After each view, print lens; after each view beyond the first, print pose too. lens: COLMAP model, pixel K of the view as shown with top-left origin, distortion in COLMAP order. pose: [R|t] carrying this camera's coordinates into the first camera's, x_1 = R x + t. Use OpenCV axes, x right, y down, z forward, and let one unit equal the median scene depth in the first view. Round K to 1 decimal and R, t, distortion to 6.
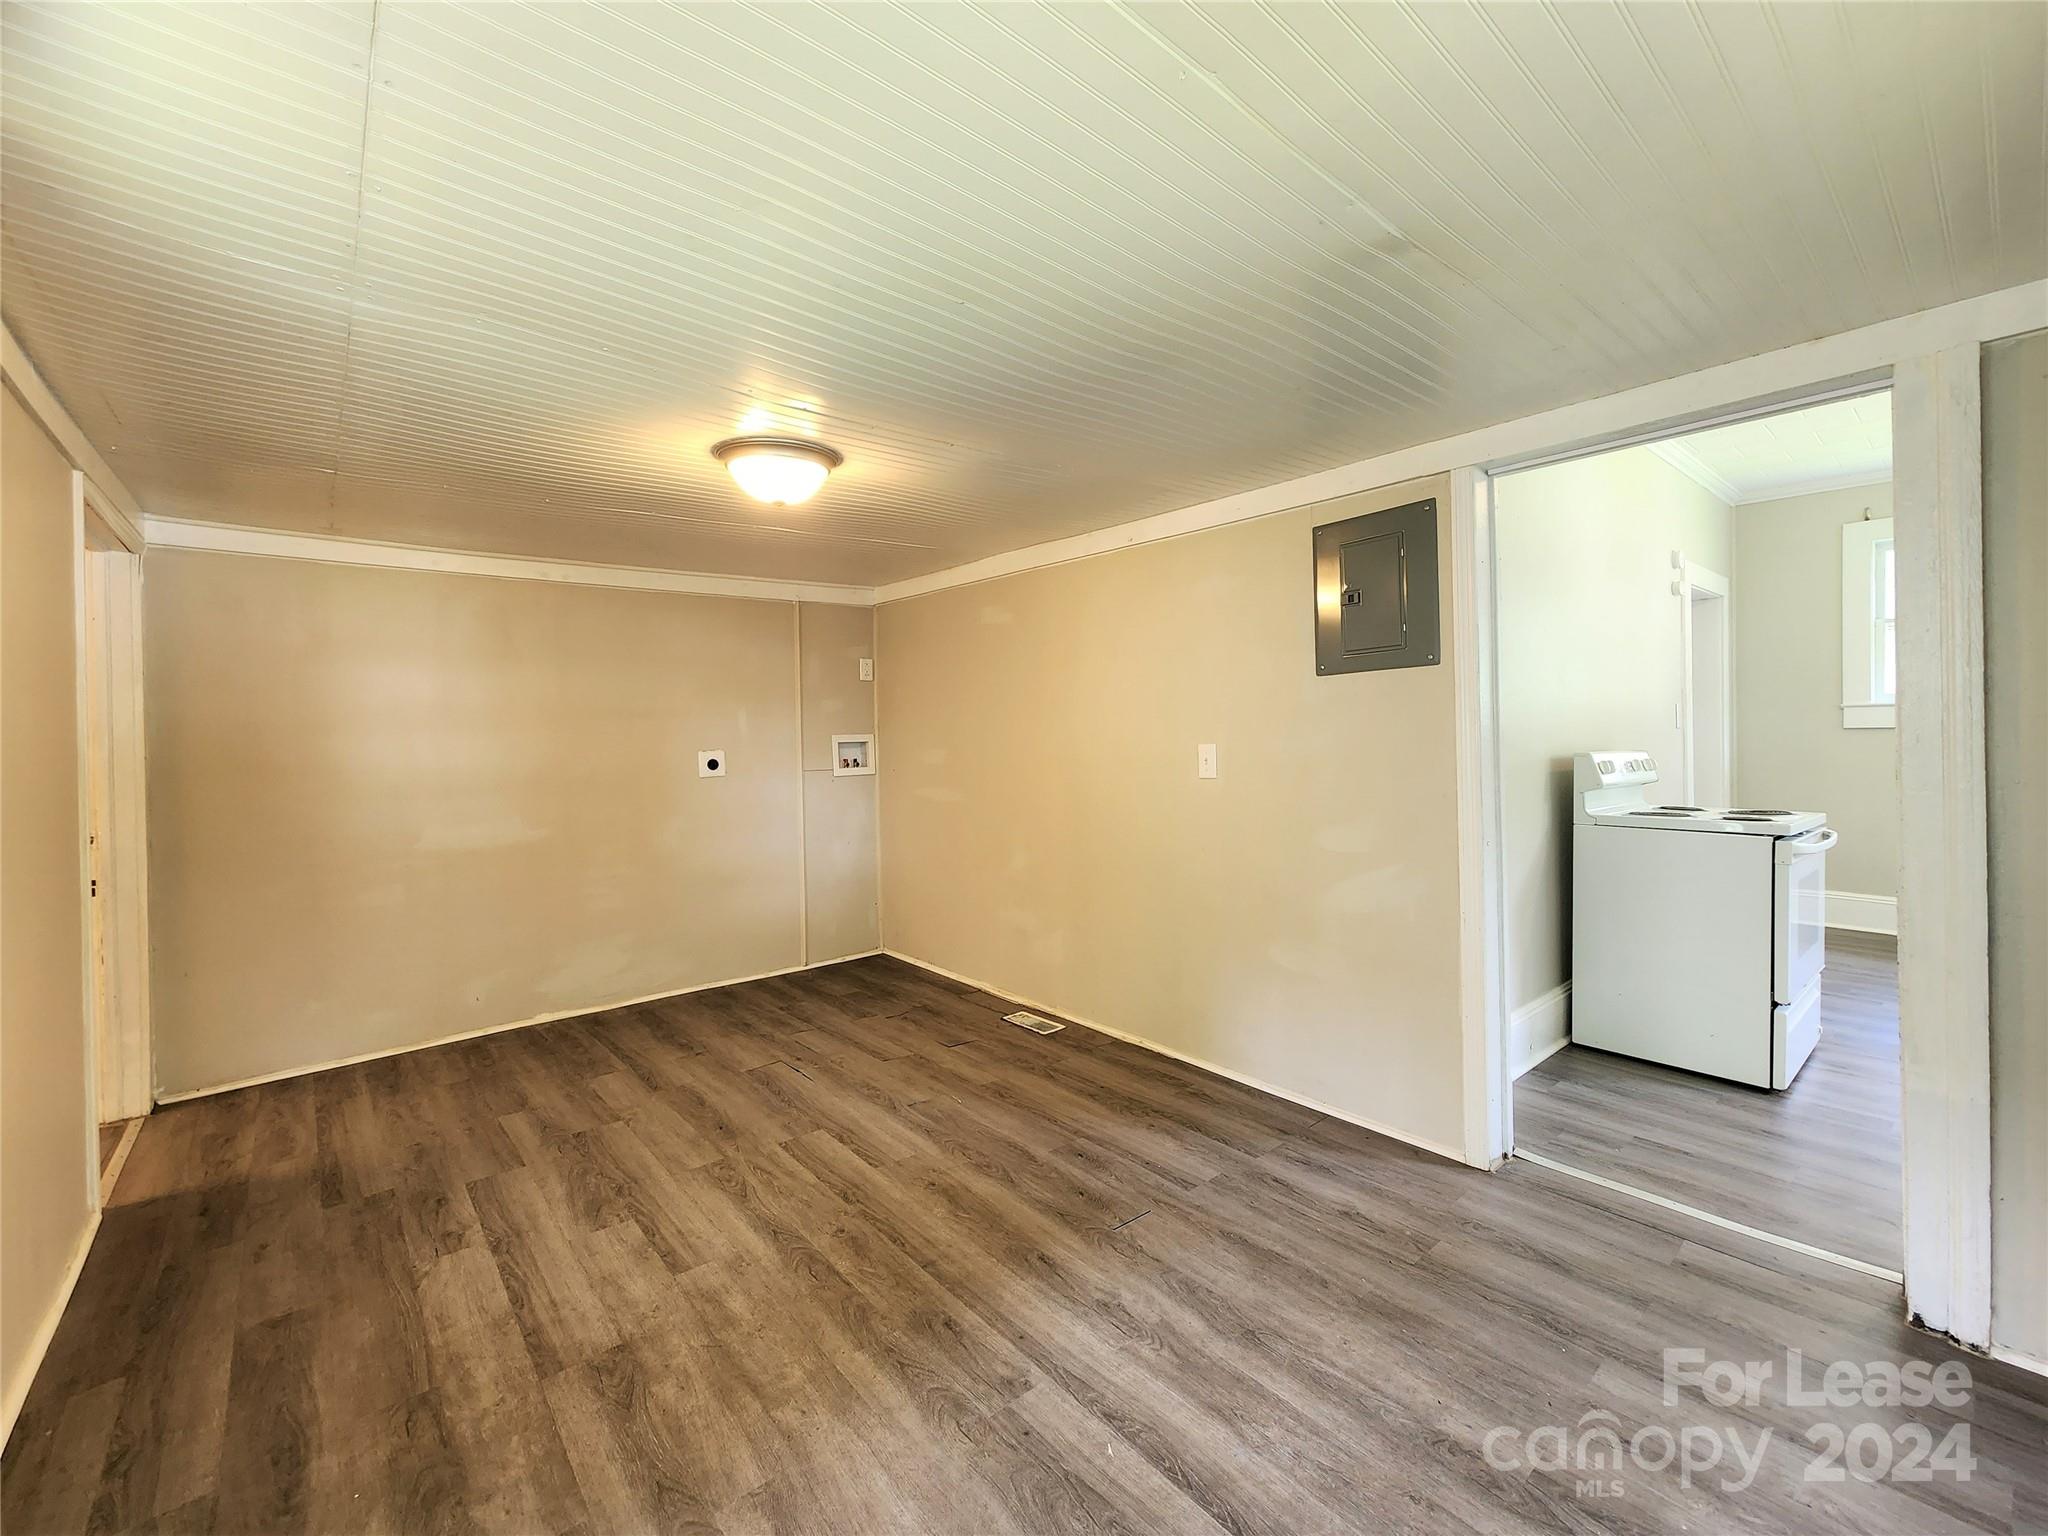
lens RADIAL K [[840.4, 0, 1019.8], [0, 840.4, 758.2], [0, 0, 1]] dist [-0.000048, -0.000138]
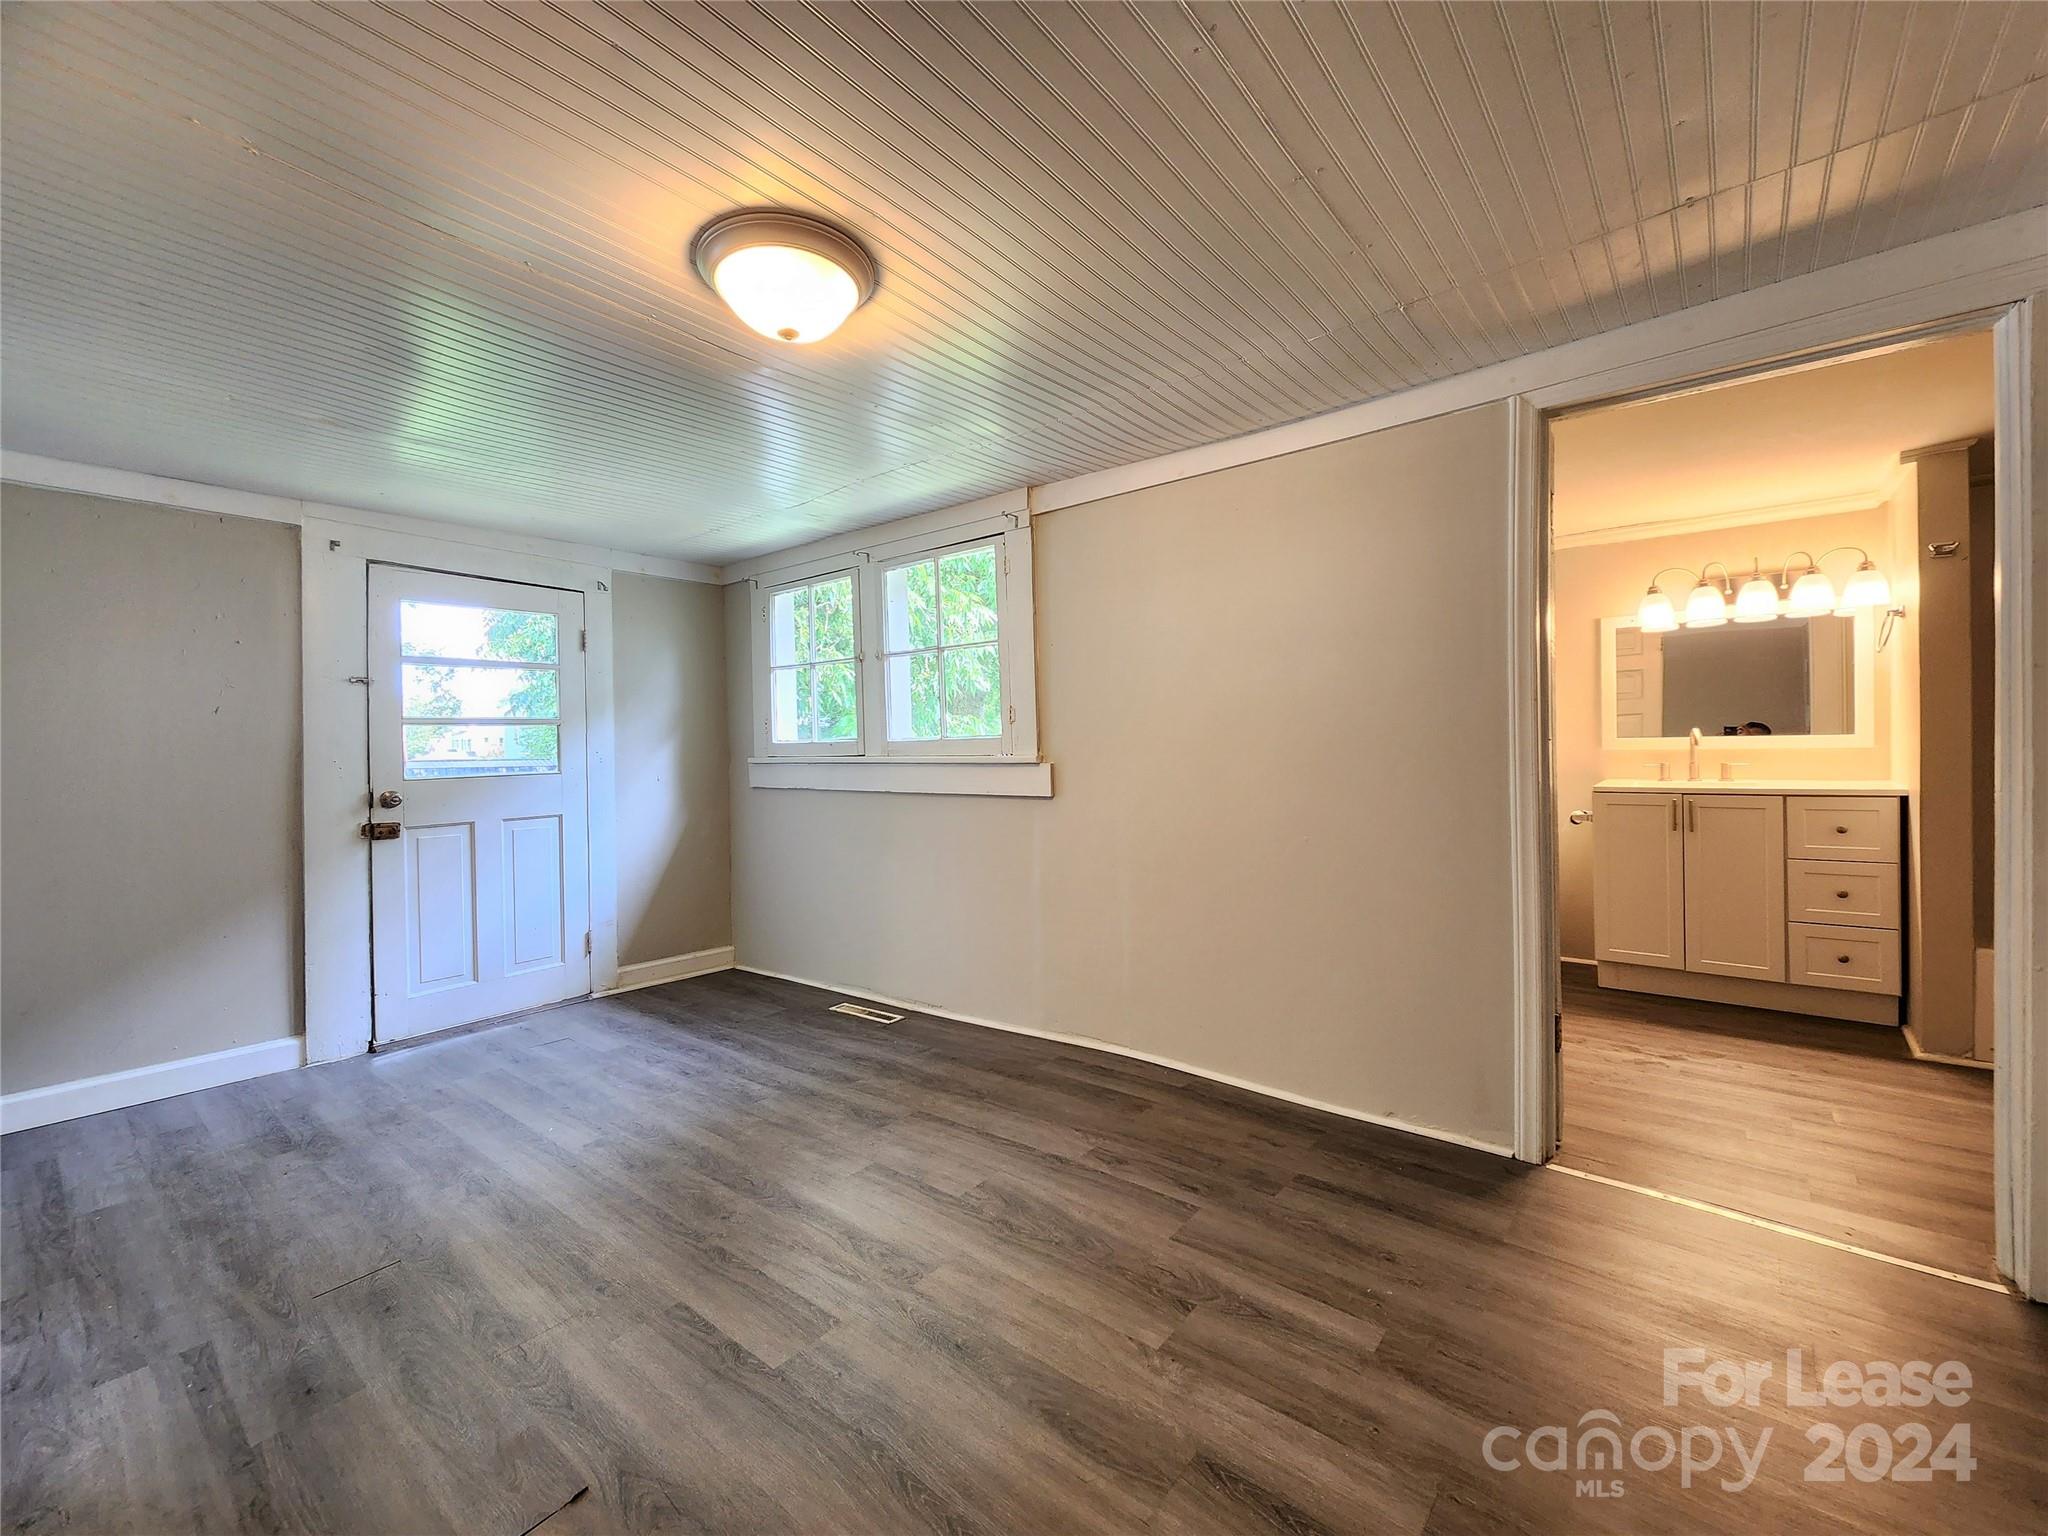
lens RADIAL K [[840.4, 0, 1019.8], [0, 840.4, 758.2], [0, 0, 1]] dist [-0.000048, -0.000138]
pose [[-0.985682, 0.033264, -0.165299, -0.416257], [0.028581, 0.999122, 0.030625, 0.035921], [0.166172, 0.025462, -0.985768, 2.052672]]
